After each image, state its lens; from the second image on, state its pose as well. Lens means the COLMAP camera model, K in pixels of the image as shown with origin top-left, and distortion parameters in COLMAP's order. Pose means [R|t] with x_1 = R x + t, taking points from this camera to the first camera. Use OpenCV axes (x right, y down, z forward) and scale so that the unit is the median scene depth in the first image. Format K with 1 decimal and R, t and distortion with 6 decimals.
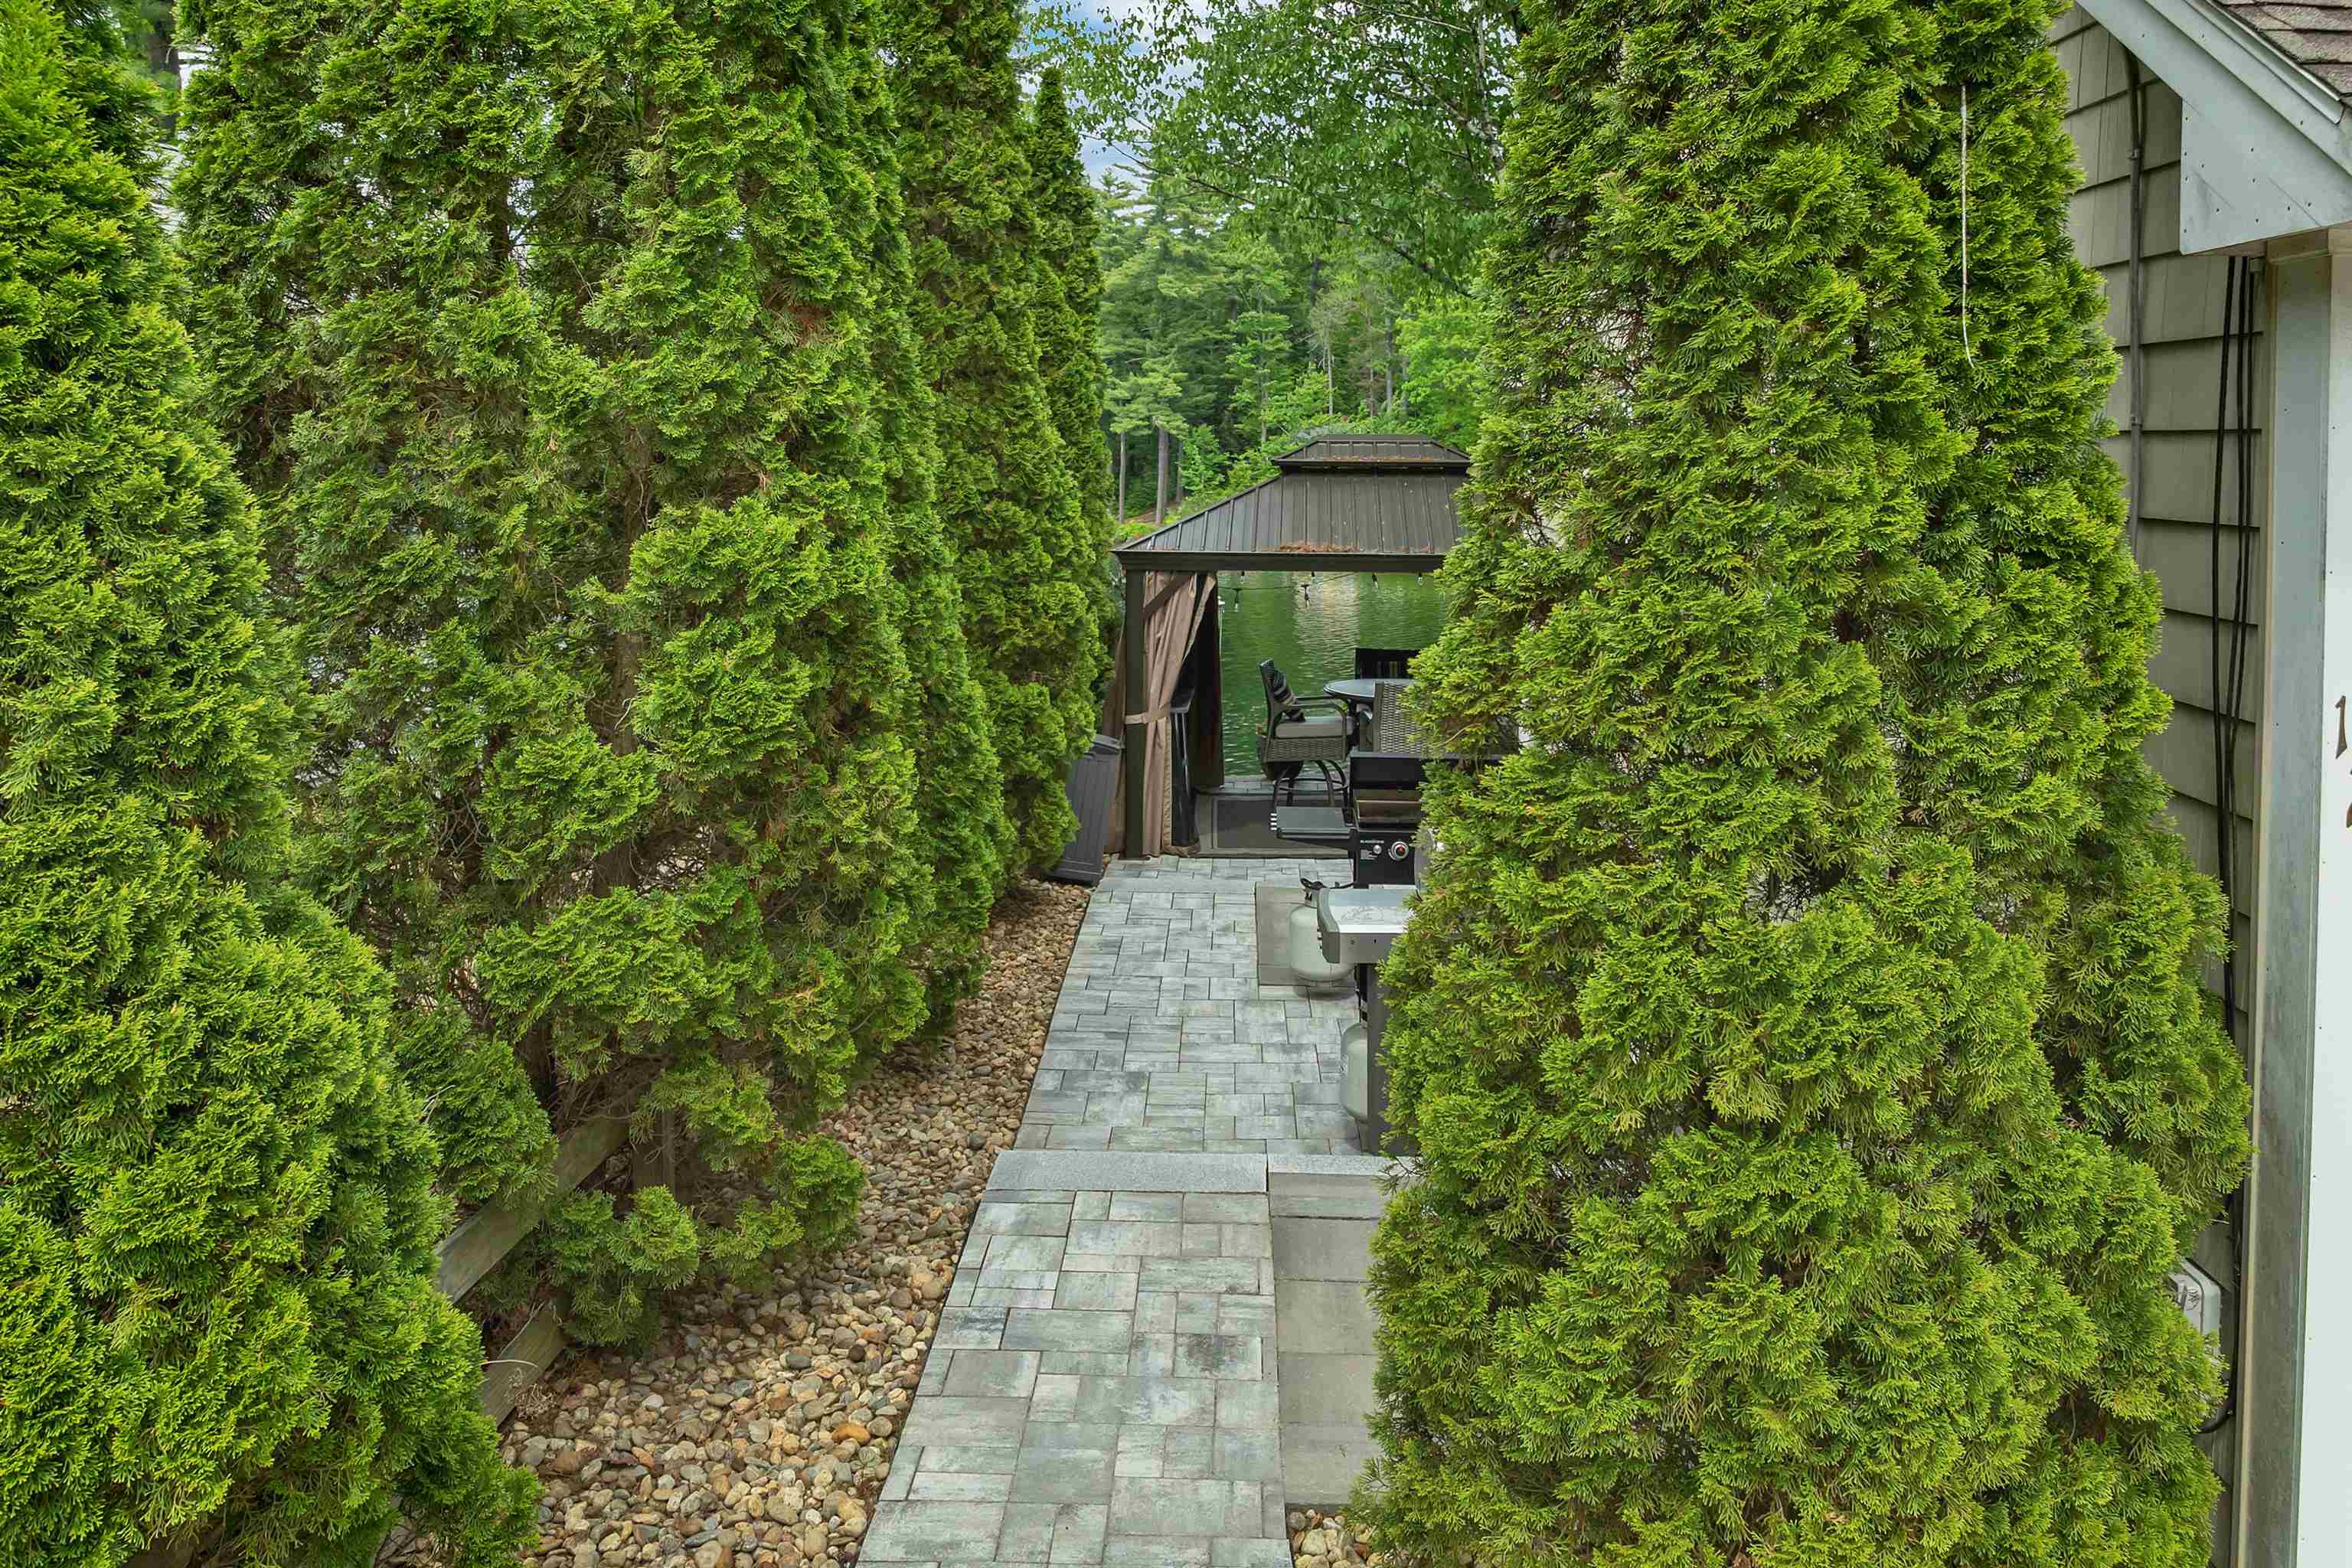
lens RADIAL K [[1775.3, 0, 1186.0], [0, 1775.3, 476.7], [0, 0, 1]] dist [-0.029722, -0.003394]
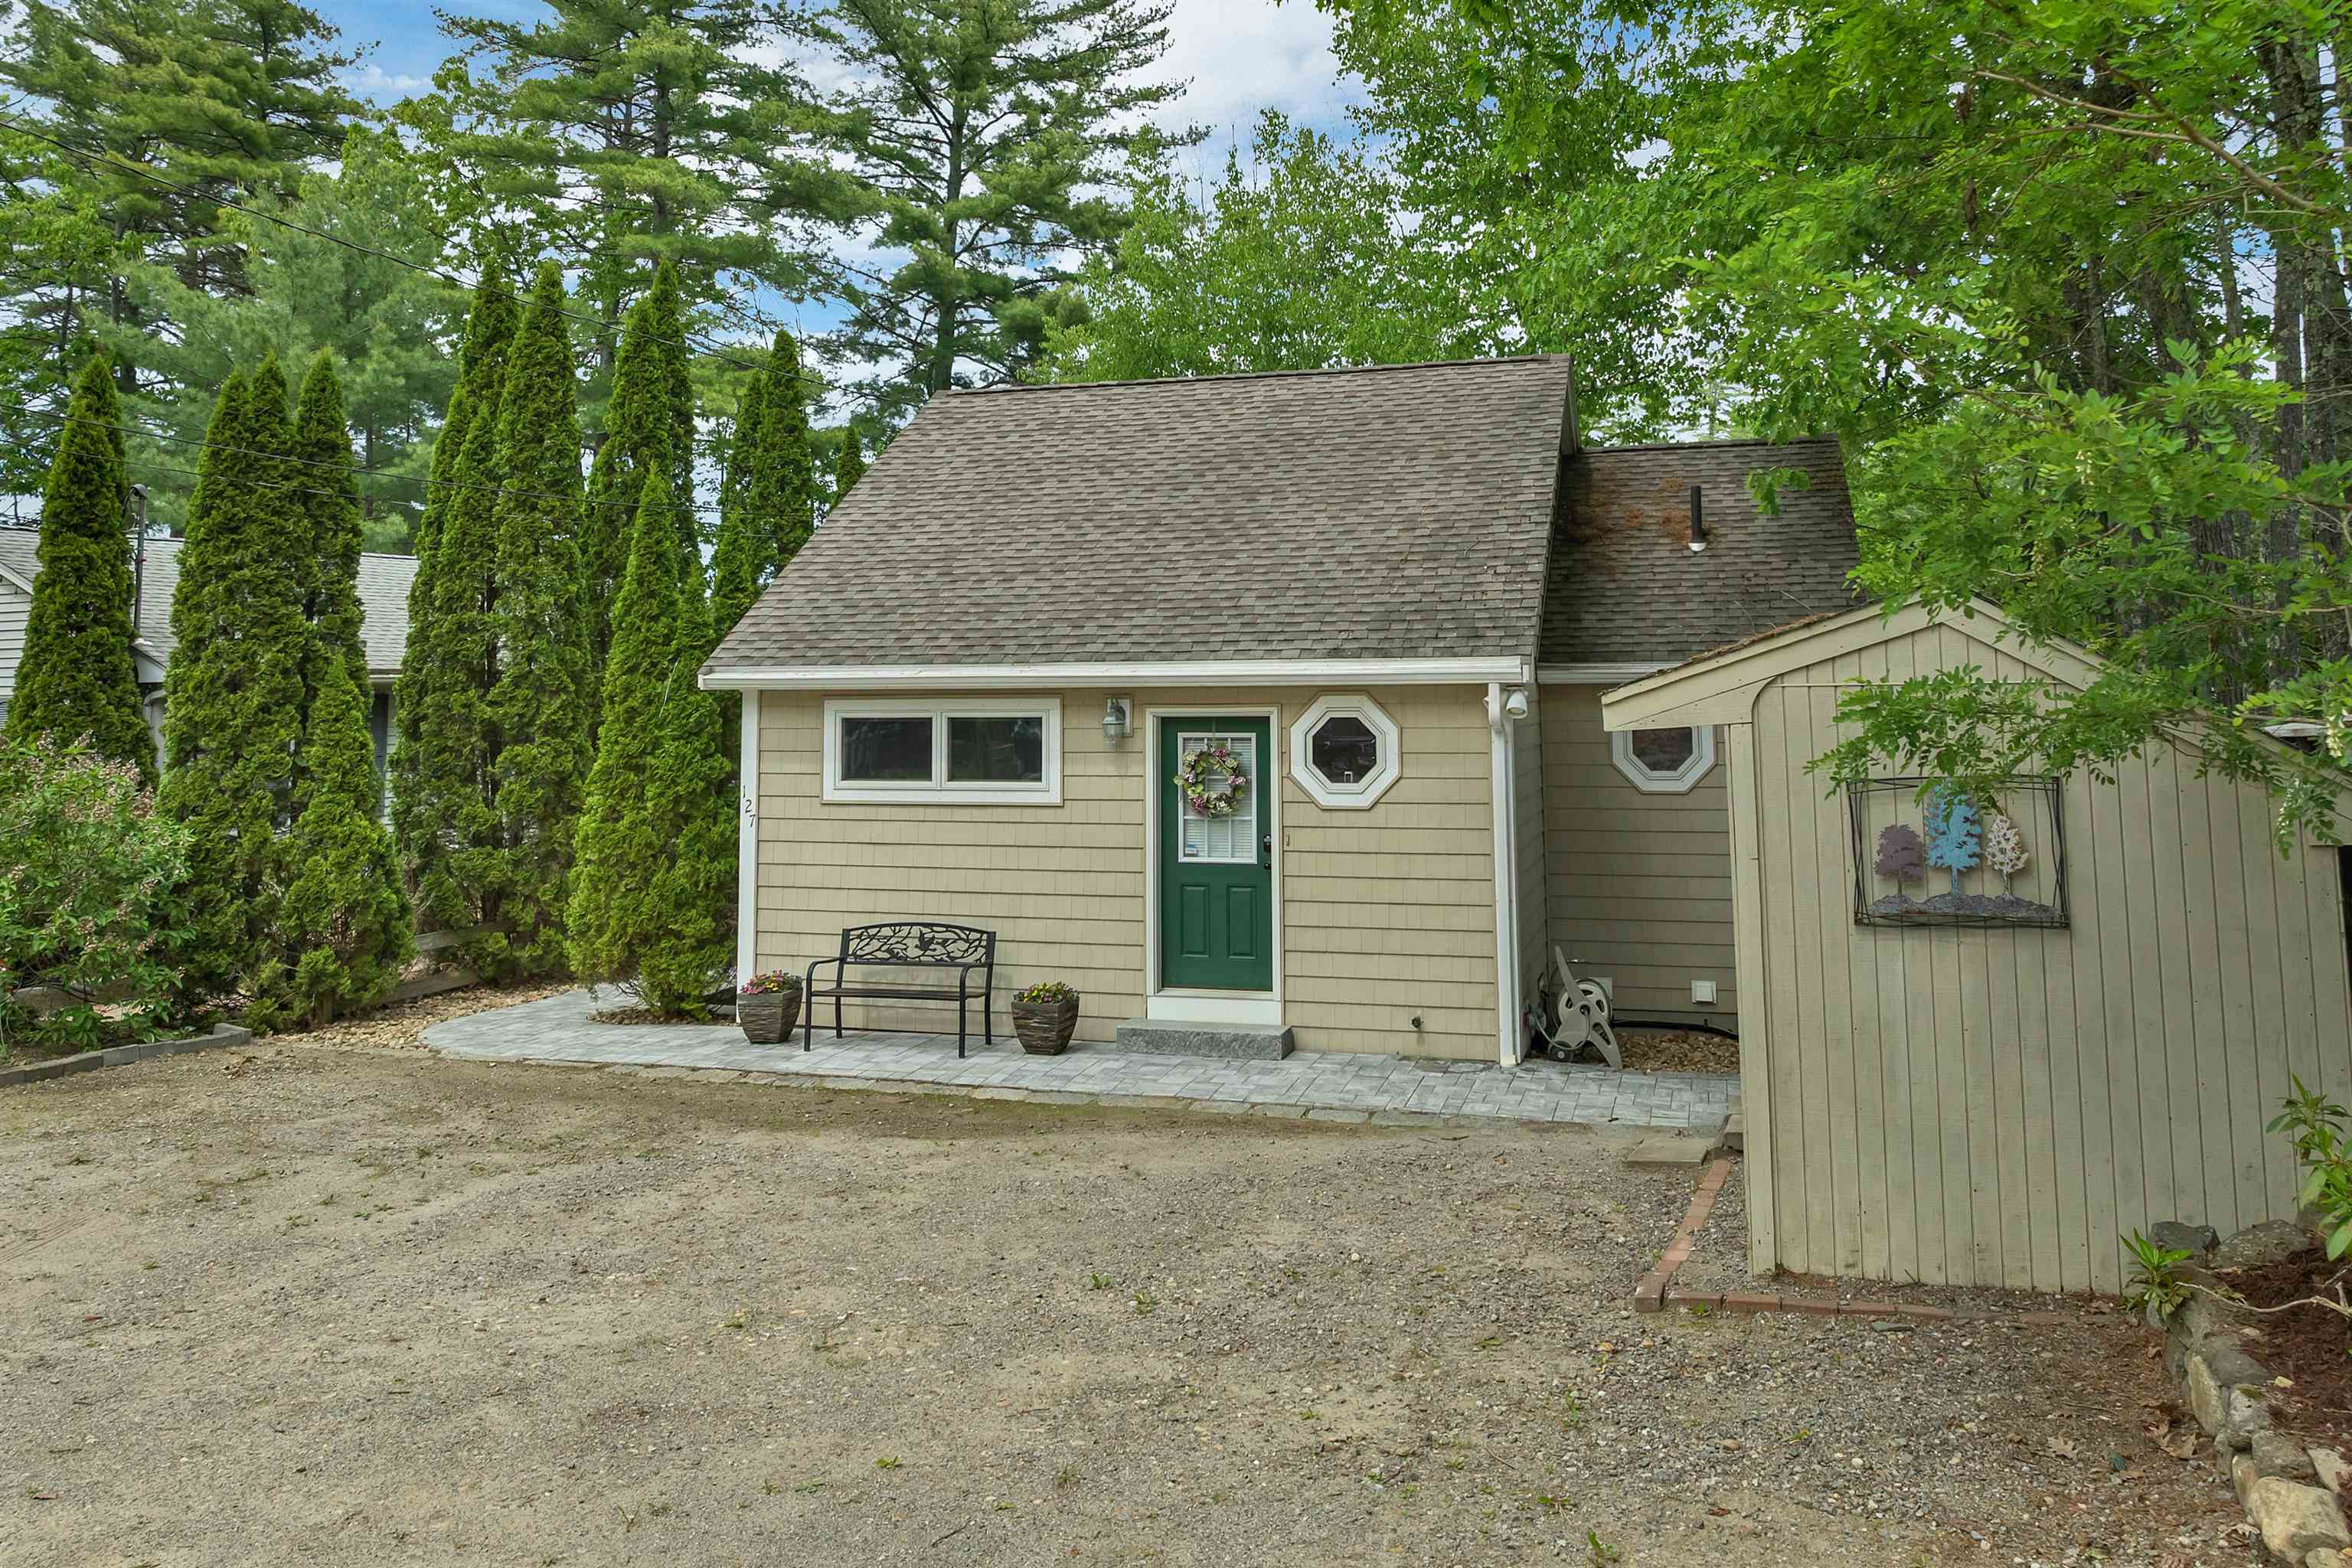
lens RADIAL K [[1775.3, 0, 1186.0], [0, 1775.3, 476.7], [0, 0, 1]] dist [-0.029722, -0.003394]
pose [[0.966855, -0.041632, -0.251907, 3.176516], [0.006468, 0.990294, -0.138841, -0.031560], [0.255242, 0.132610, 0.957740, -3.541483]]
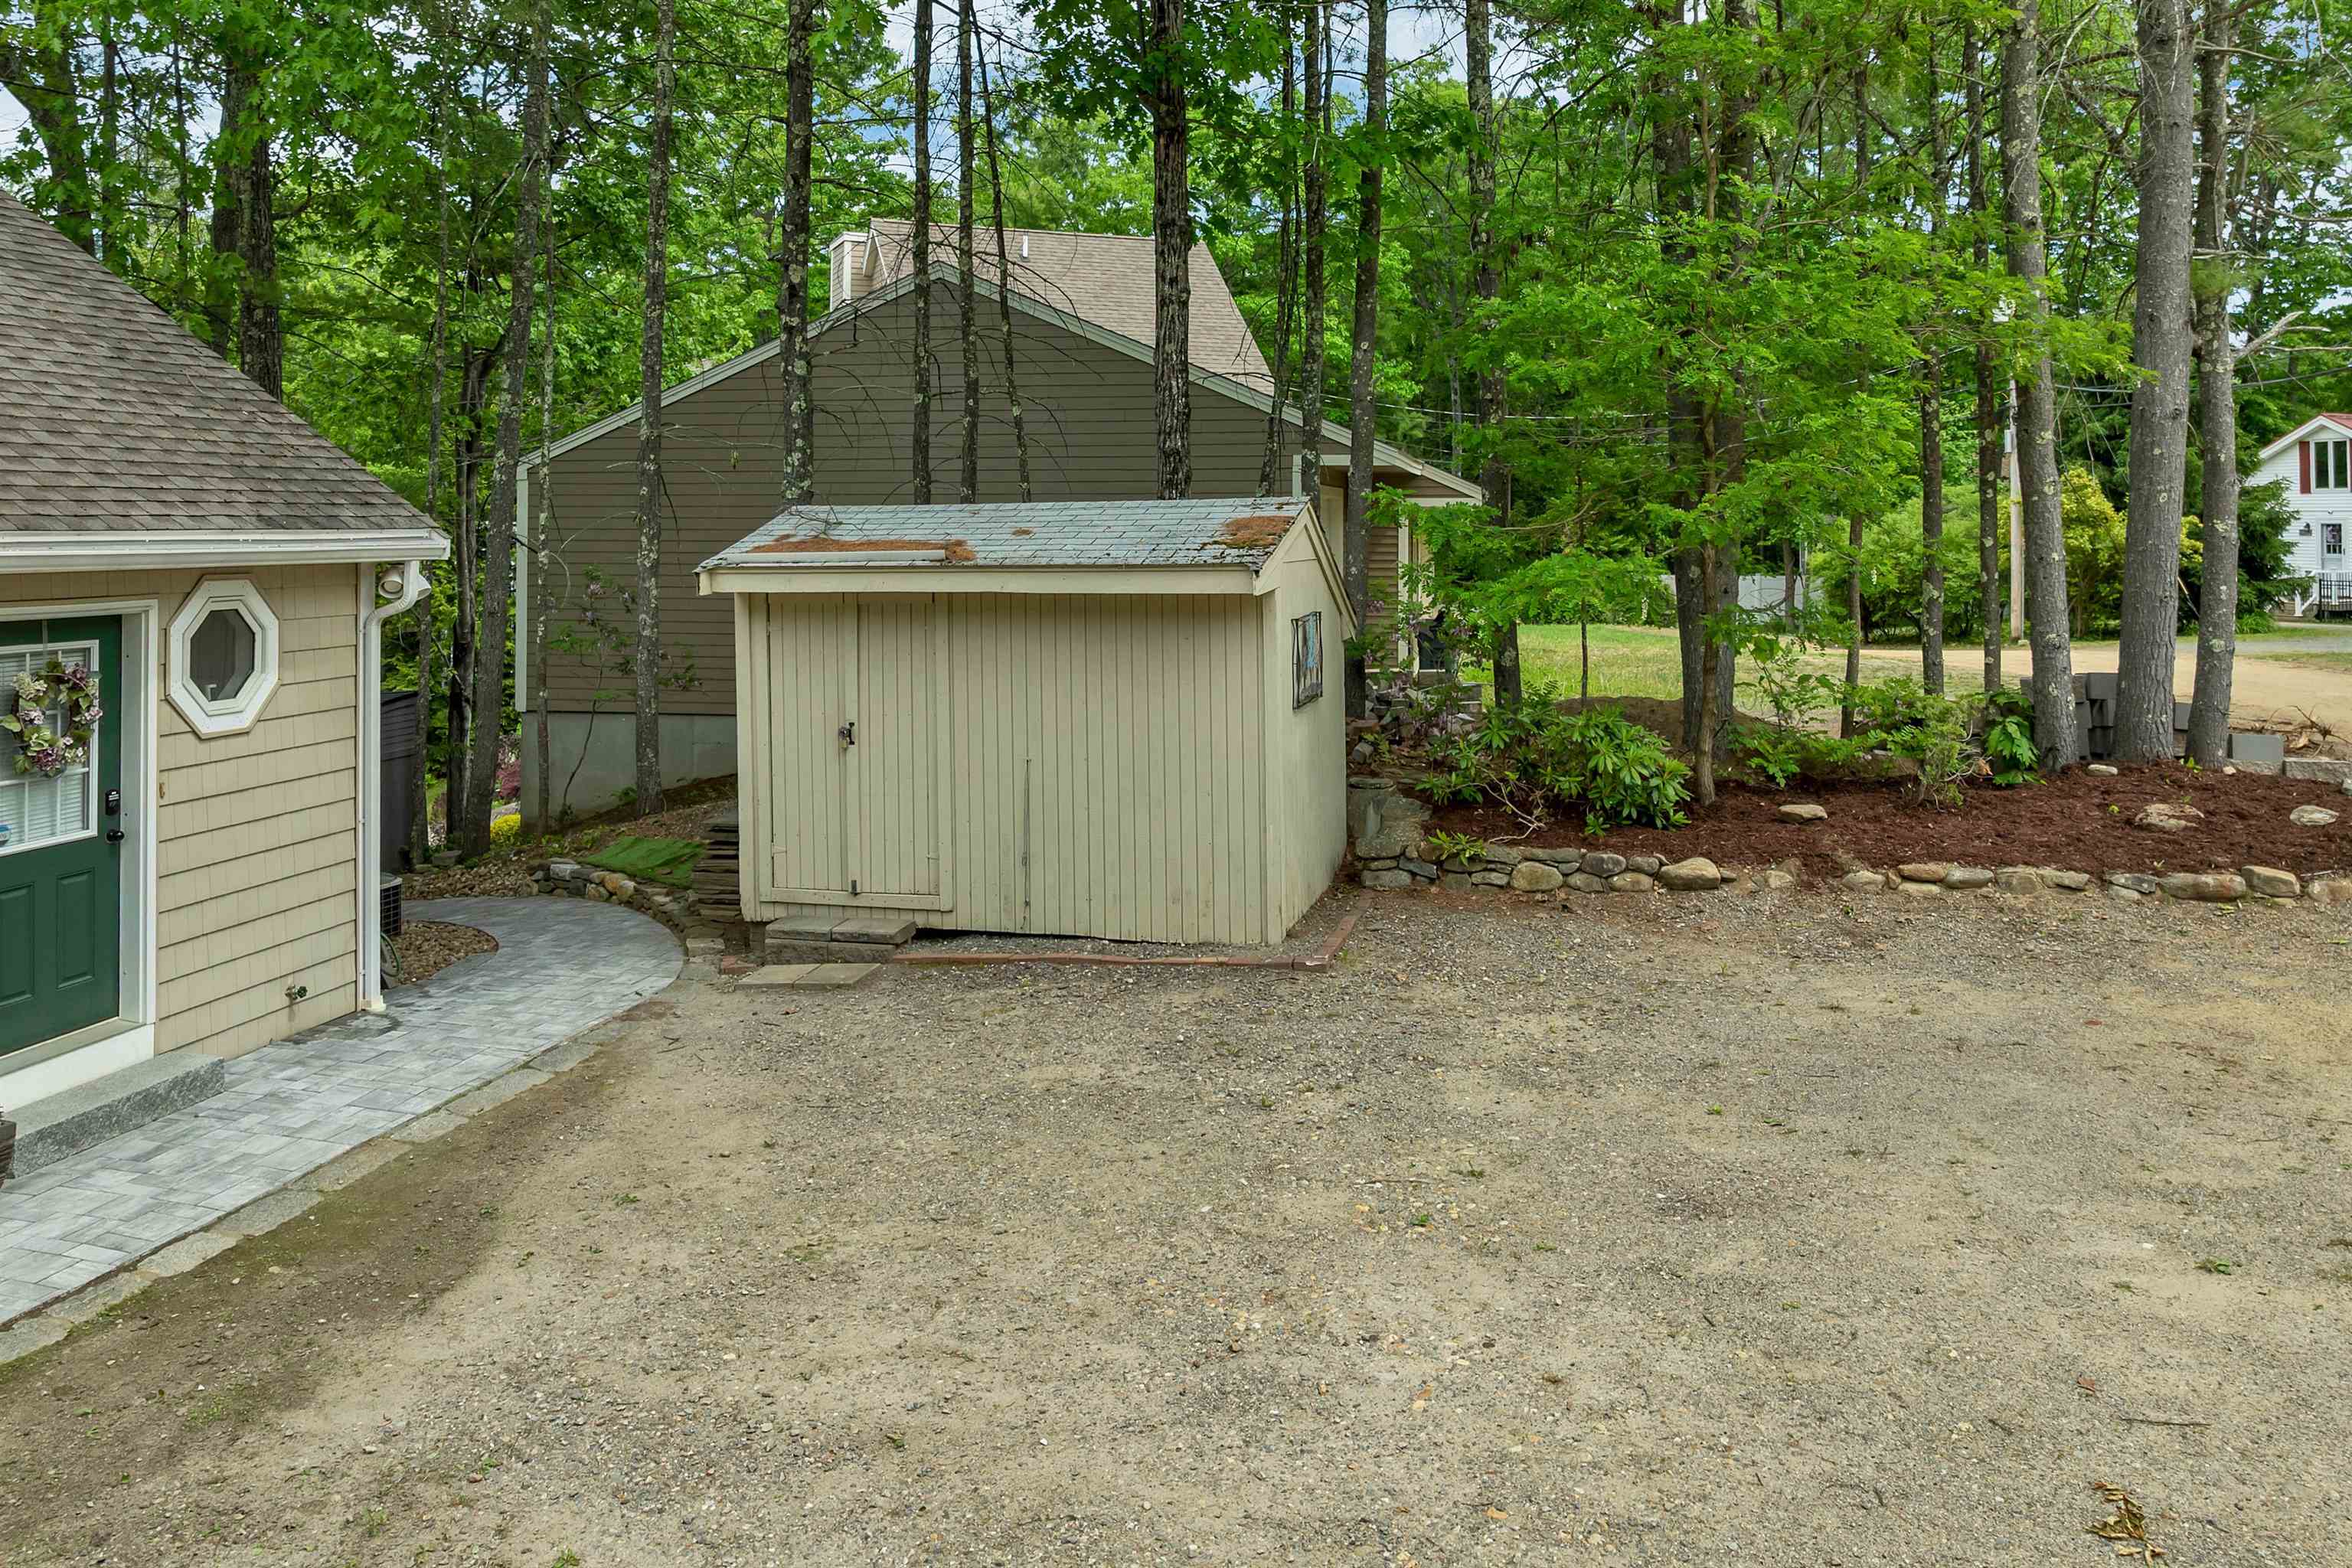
lens RADIAL K [[1775.3, 0, 1186.0], [0, 1775.3, 476.7], [0, 0, 1]] dist [-0.029722, -0.003394]
pose [[0.183577, 0.021183, 0.982777, -0.465199], [0.026371, 0.999302, -0.026465, -0.161652], [-0.982652, 0.030775, 0.182890, -1.375390]]
